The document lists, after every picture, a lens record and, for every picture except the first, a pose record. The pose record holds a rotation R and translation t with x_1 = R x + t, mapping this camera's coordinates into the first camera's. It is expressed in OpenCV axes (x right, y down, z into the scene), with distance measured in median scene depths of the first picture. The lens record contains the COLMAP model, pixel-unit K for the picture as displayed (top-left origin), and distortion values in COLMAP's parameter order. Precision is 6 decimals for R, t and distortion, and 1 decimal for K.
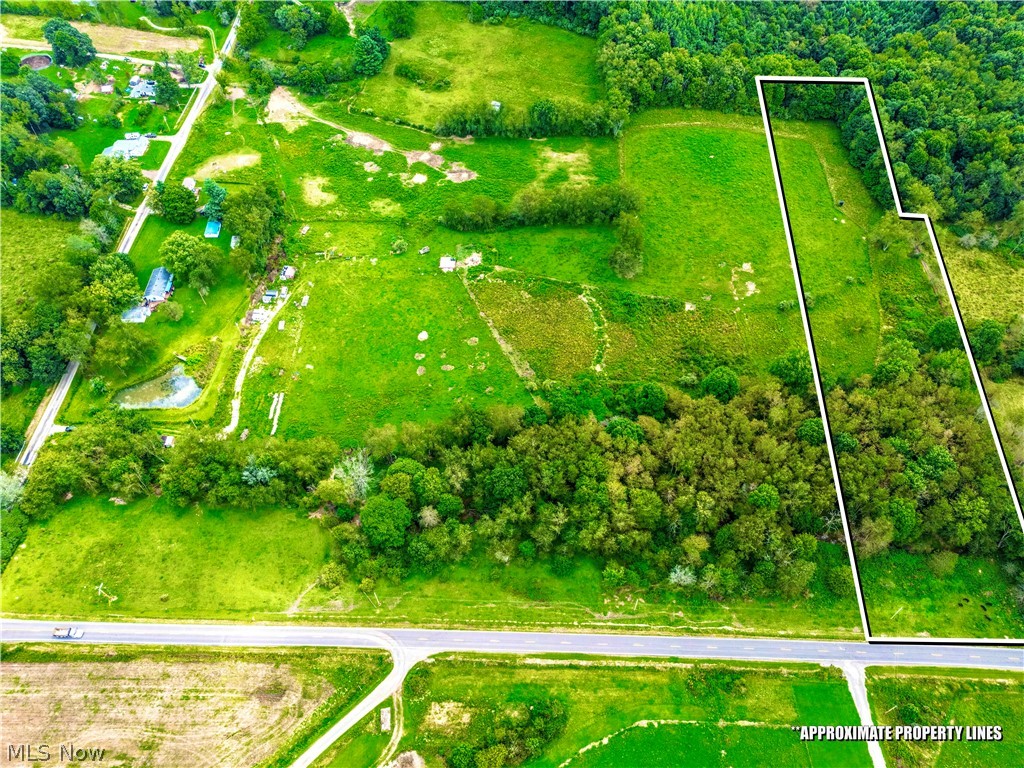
lens RADIAL K [[713.9, 0, 509.3], [0, 713.9, 385.7], [0, 0, 1]] dist [0.069619, -0.060564]
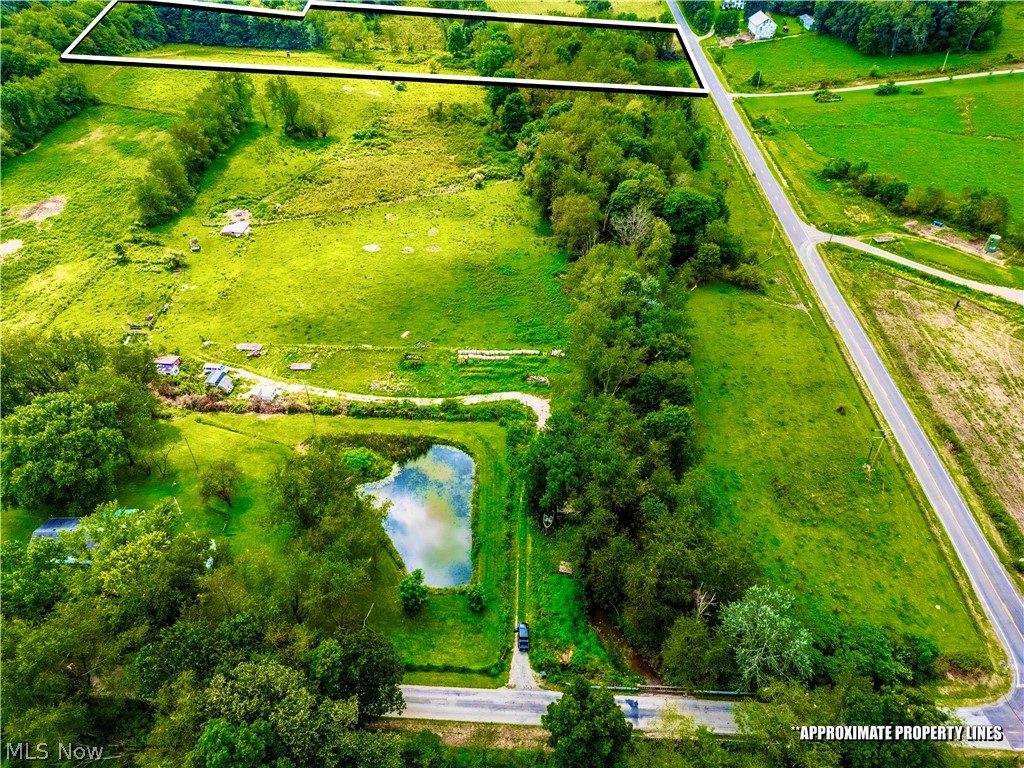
lens RADIAL K [[712.4, 0, 509.0], [0, 712.4, 383.8], [0, 0, 1]] dist [0.104629, -0.116140]
pose [[0.022981, -0.607550, 0.793949, -0.789950], [0.799839, 0.487615, 0.349984, -0.149185], [-0.599774, 0.626989, 0.497148, 0.672418]]
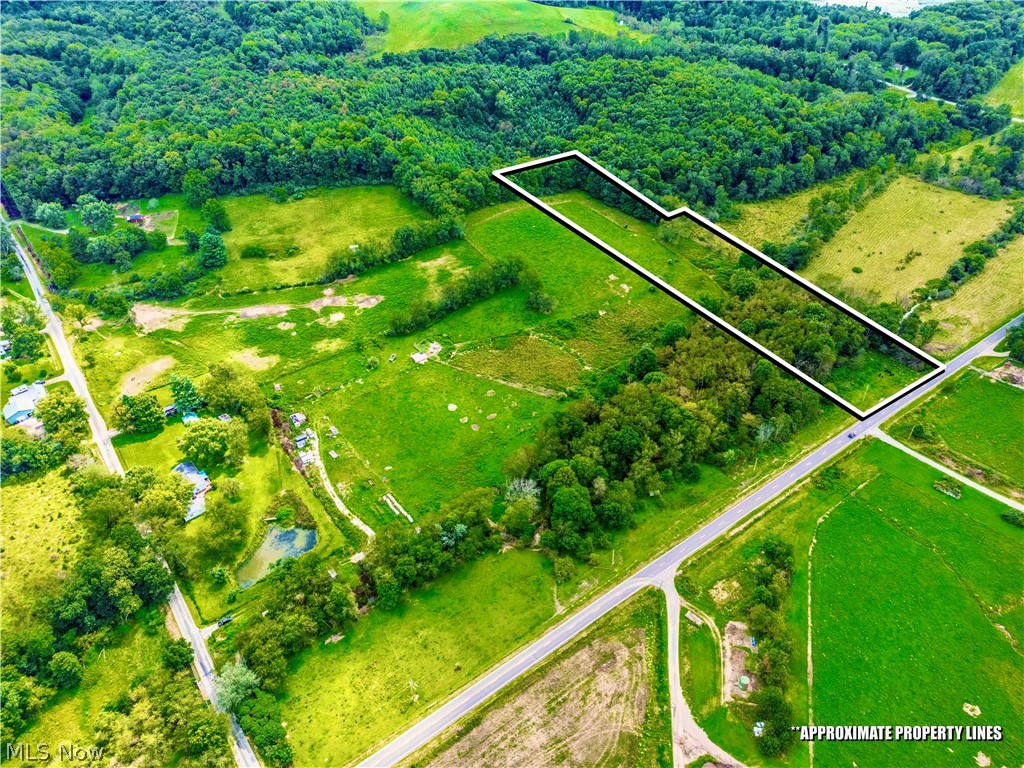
lens RADIAL K [[713.9, 0, 509.3], [0, 713.9, 385.7], [0, 0, 1]] dist [0.069619, -0.060564]
pose [[0.788165, -0.383786, 0.481150, -0.608052], [0.490067, 0.864279, -0.113386, 0.078105], [-0.372332, 0.325162, 0.869275, -0.045425]]
